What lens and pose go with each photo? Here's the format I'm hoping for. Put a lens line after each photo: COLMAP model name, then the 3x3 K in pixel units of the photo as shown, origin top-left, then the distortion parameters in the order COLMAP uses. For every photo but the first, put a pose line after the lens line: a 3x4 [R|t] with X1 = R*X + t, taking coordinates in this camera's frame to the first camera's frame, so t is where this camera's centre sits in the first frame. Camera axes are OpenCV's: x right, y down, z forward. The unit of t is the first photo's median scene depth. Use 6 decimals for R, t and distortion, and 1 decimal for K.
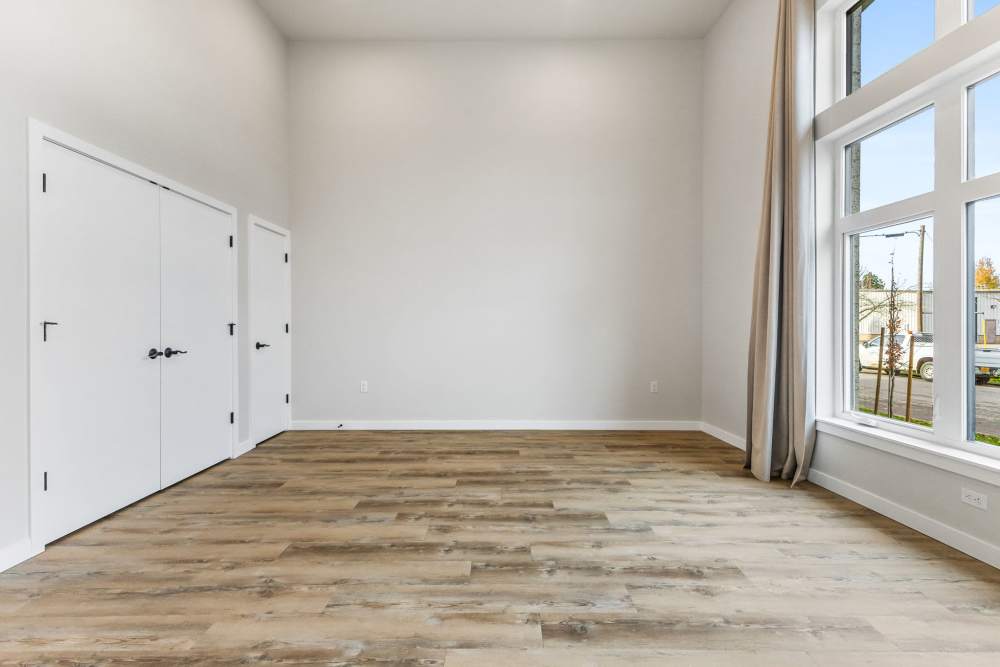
lens RADIAL K [[451.8, 0, 482.3], [0, 451.8, 326.8], [0, 0, 1]] dist [0.008575, -0.000154]
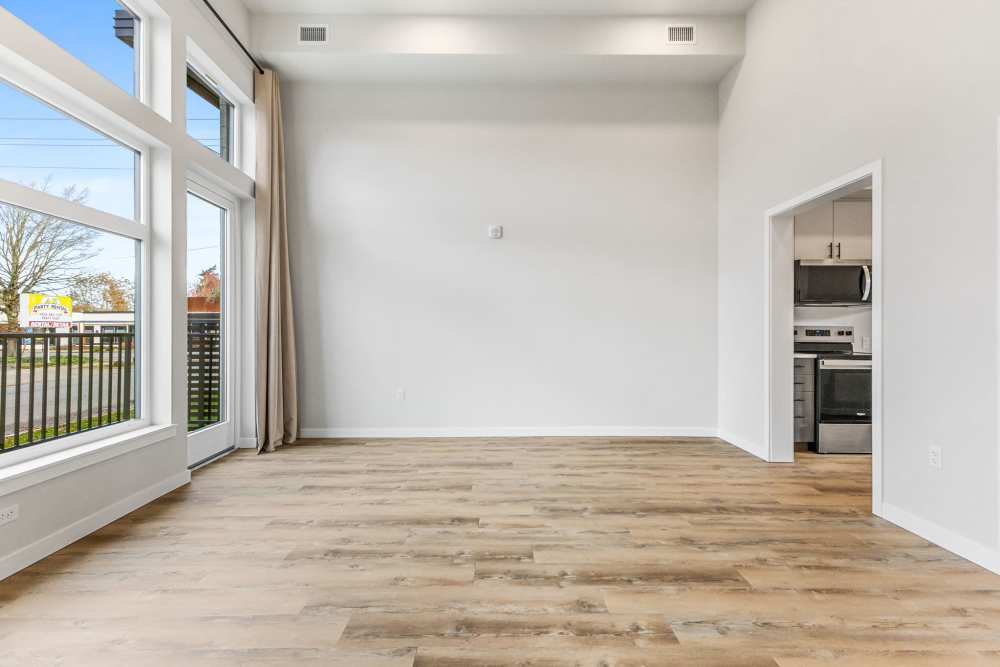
lens RADIAL K [[451.8, 0, 500.3], [0, 451.8, 330.3], [0, 0, 1]] dist [0.008575, -0.000154]
pose [[-0.998789, 0.000550, -0.049198, 0.088795], [0.000470, 0.999999, 0.001630, -0.006433], [0.049199, 0.001605, -0.998788, 1.723970]]
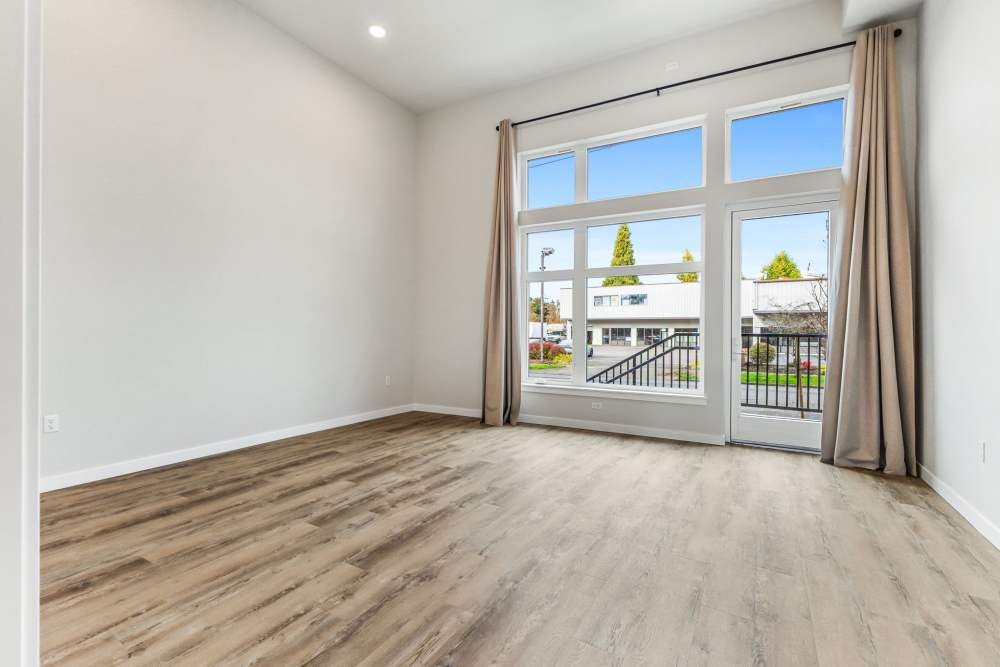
lens RADIAL K [[451.8, 0, 506.3], [0, 451.8, 328.7], [0, 0, 1]] dist [0.008575, -0.000154]
pose [[0.488796, 0.007802, 0.872363, -1.018662], [-0.003465, 0.999969, -0.007002, -0.000403], [-0.872391, 0.000400, 0.488808, 0.235022]]
